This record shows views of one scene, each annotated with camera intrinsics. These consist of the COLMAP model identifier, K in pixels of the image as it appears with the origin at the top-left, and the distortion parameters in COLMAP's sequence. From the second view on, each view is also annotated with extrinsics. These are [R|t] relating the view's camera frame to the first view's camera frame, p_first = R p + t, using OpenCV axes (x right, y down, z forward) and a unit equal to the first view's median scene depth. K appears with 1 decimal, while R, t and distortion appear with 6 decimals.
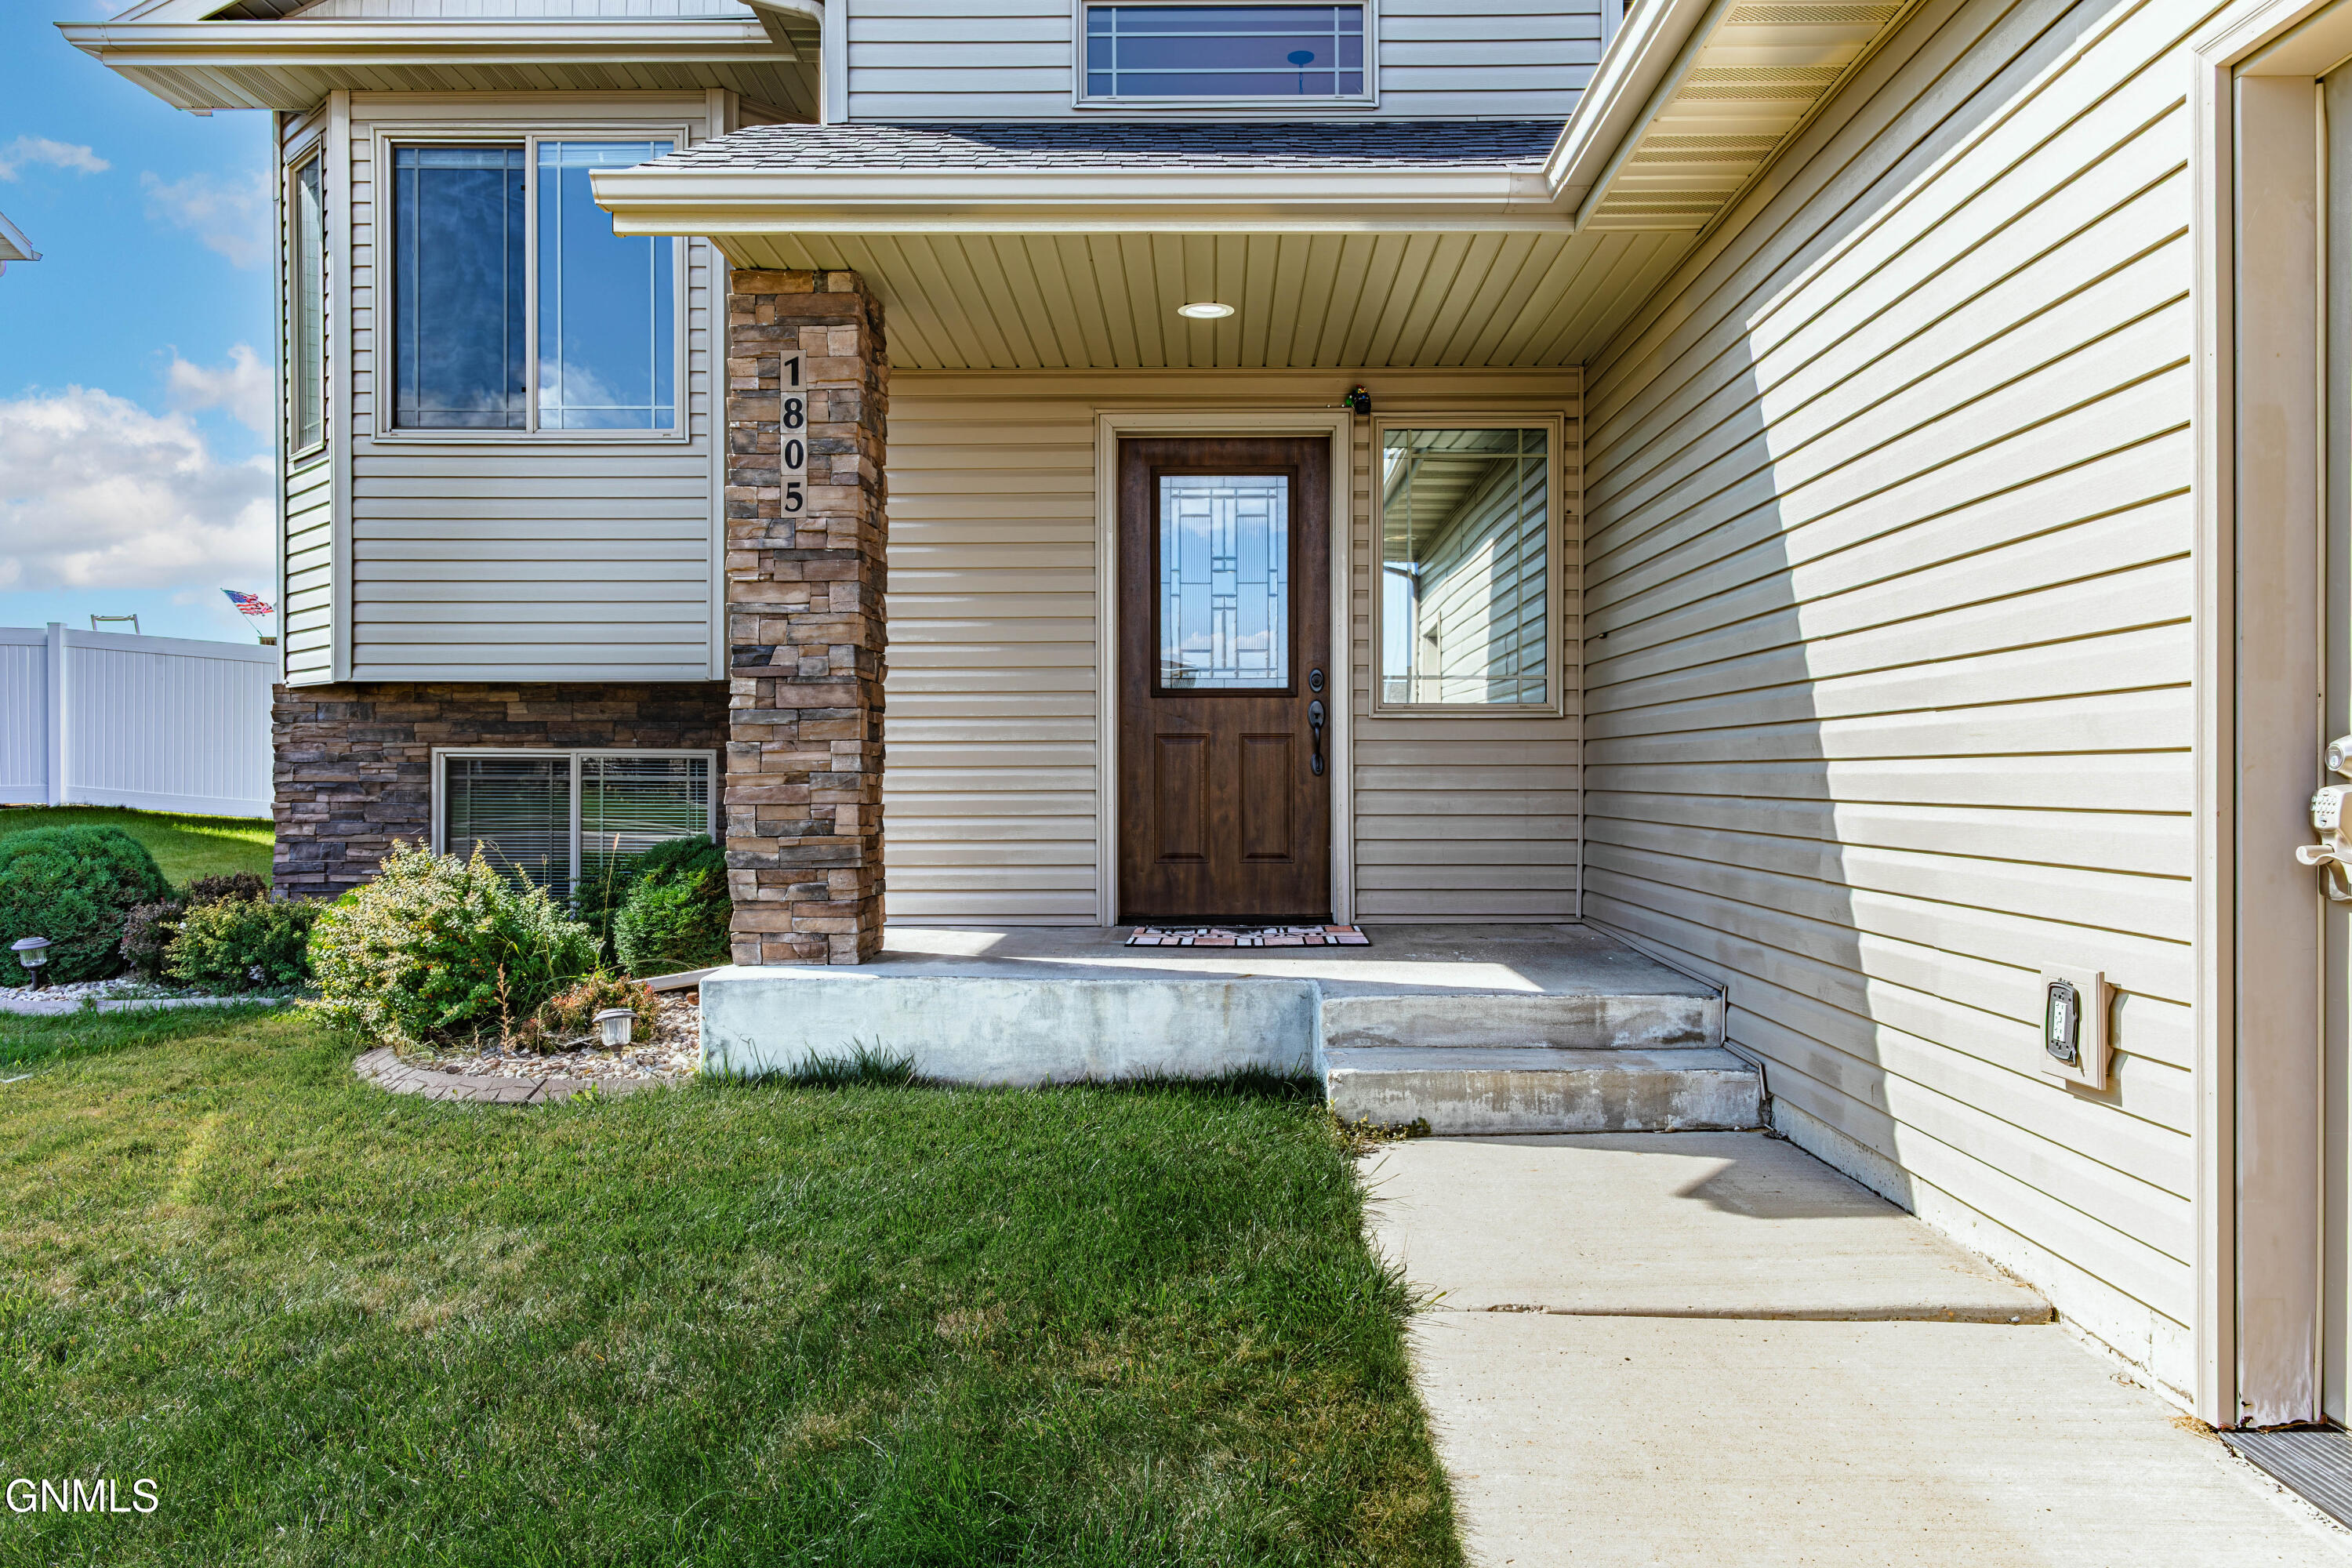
lens RADIAL K [[1675.4, 0, 1167.0], [0, 1675.4, 772.6], [0, 0, 1]] dist [0.001237, 0.005643]
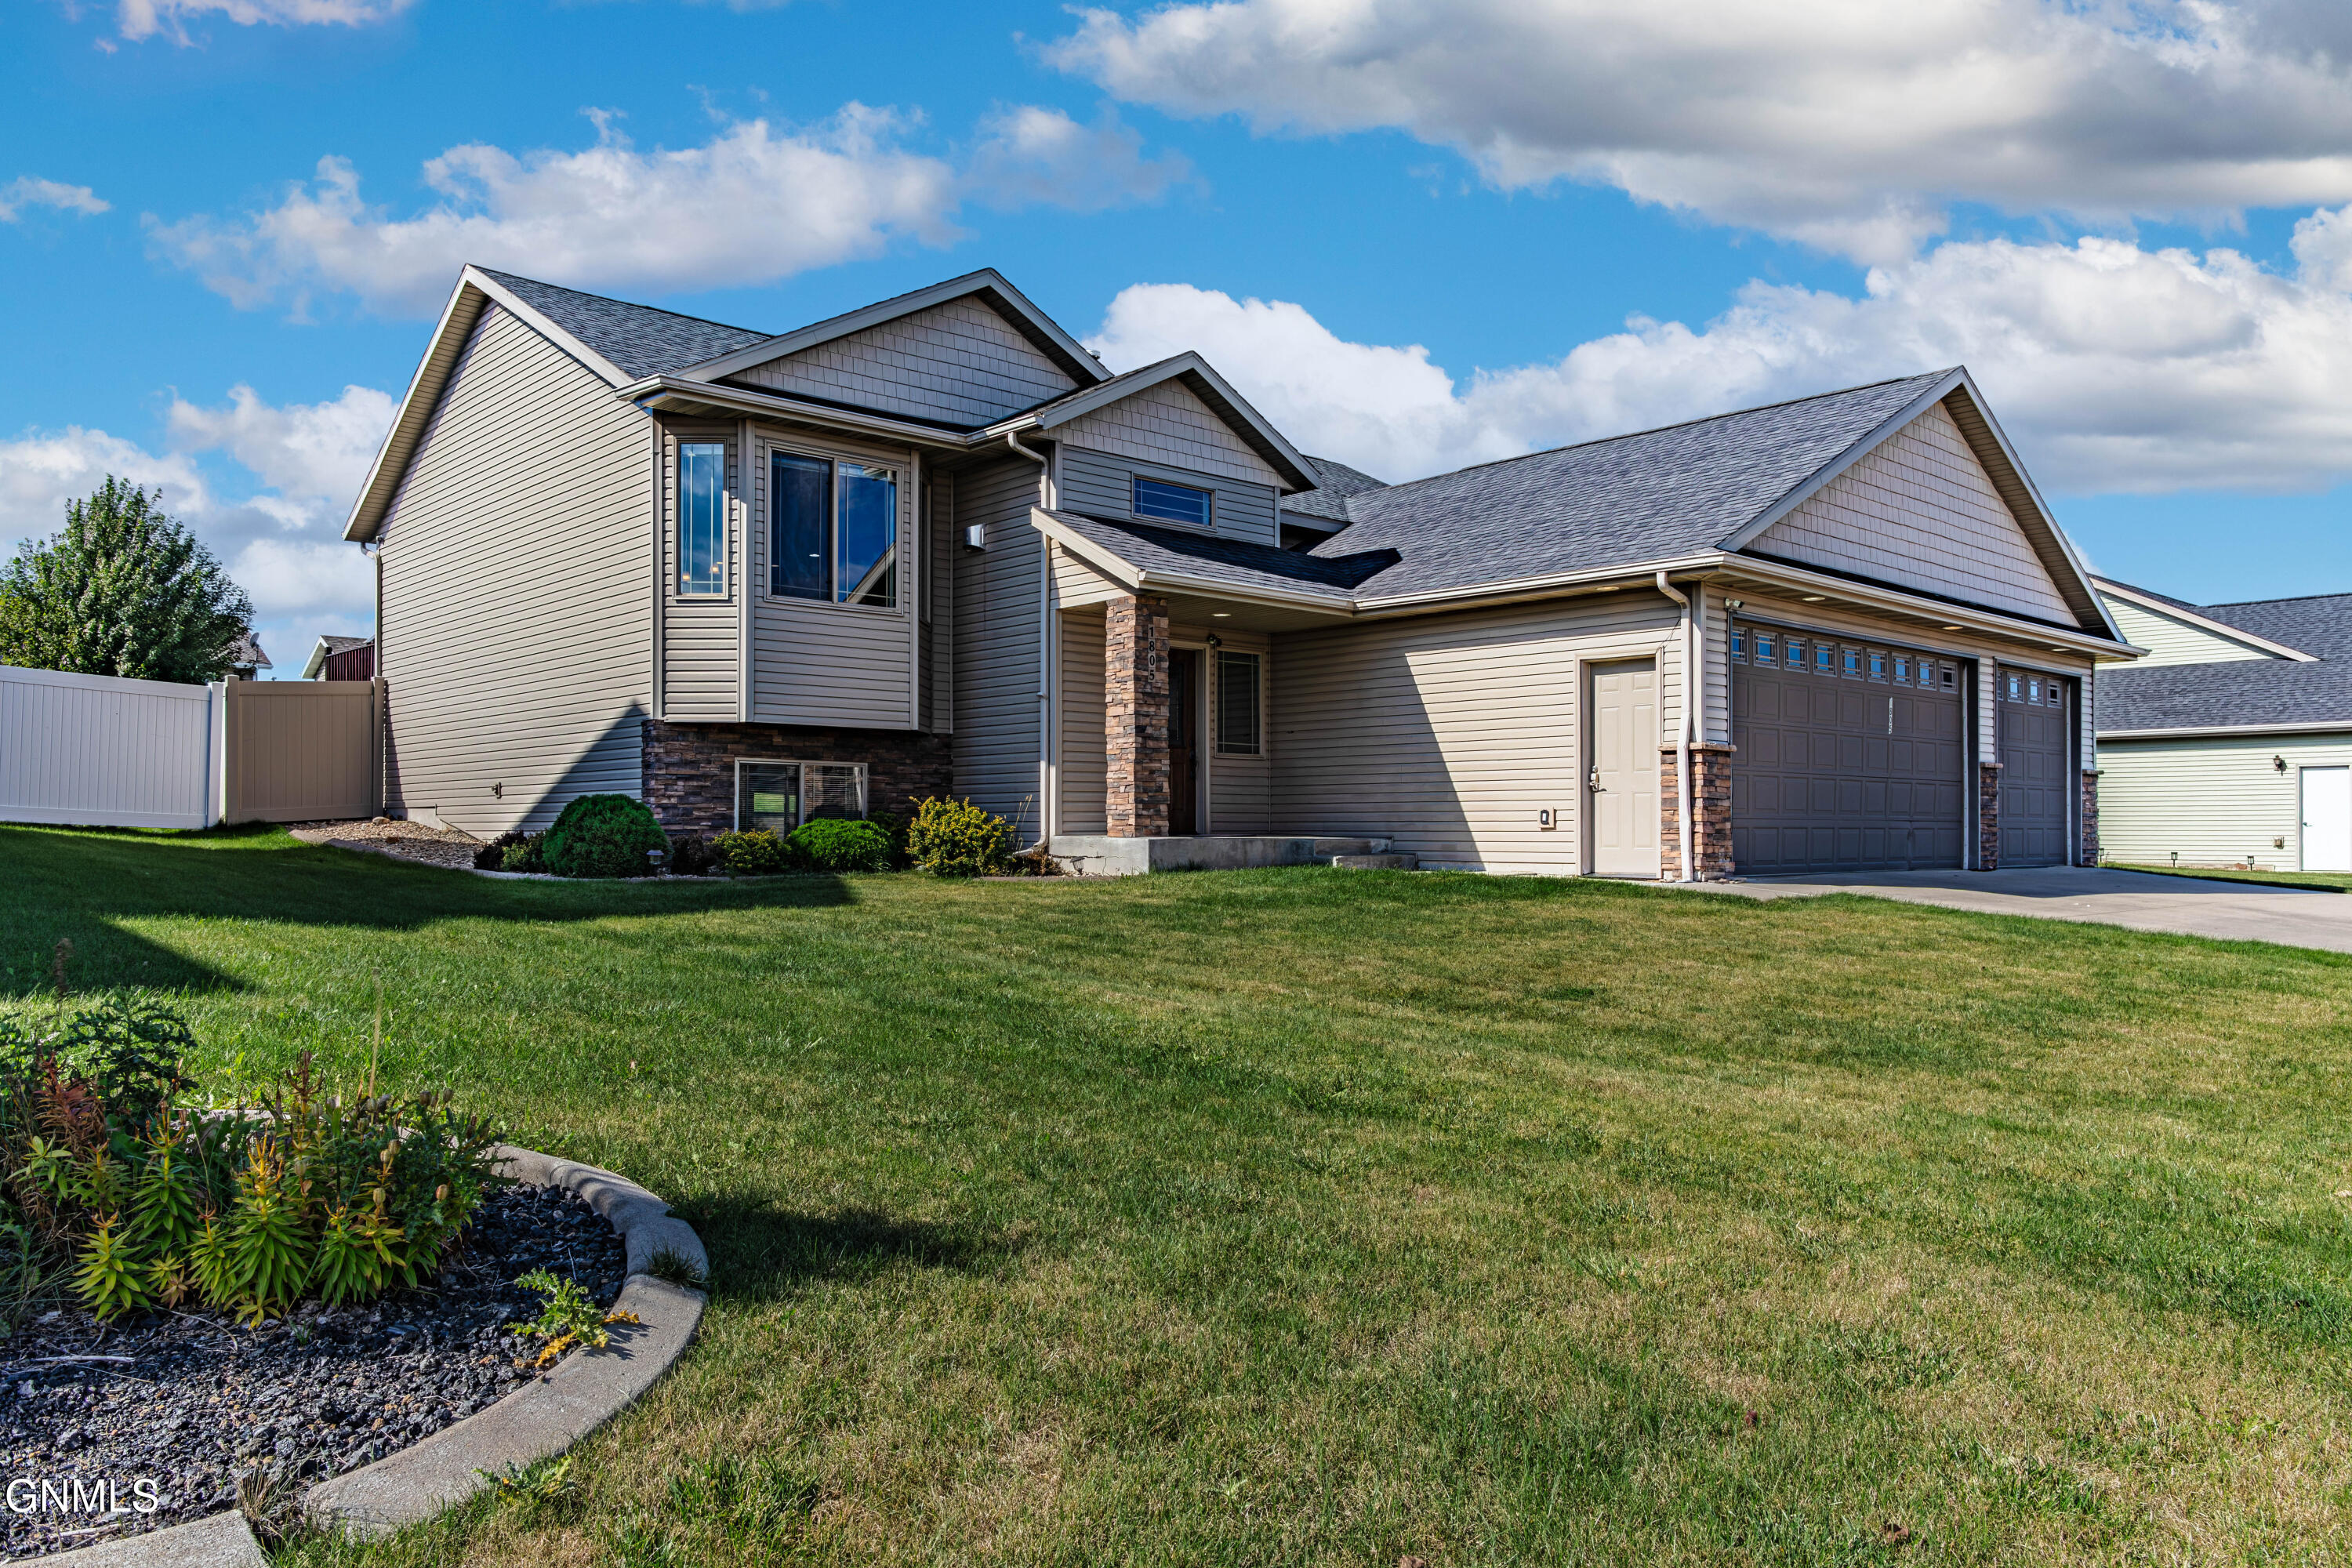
lens RADIAL K [[1675.4, 0, 1184.3], [0, 1675.4, 796.1], [0, 0, 1]] dist [0.001237, 0.005643]
pose [[0.724385, 0.014324, 0.689246, -1.374933], [-0.003484, 0.999847, -0.017117, 0.059261], [-0.689386, 0.009998, 0.724325, -0.714096]]
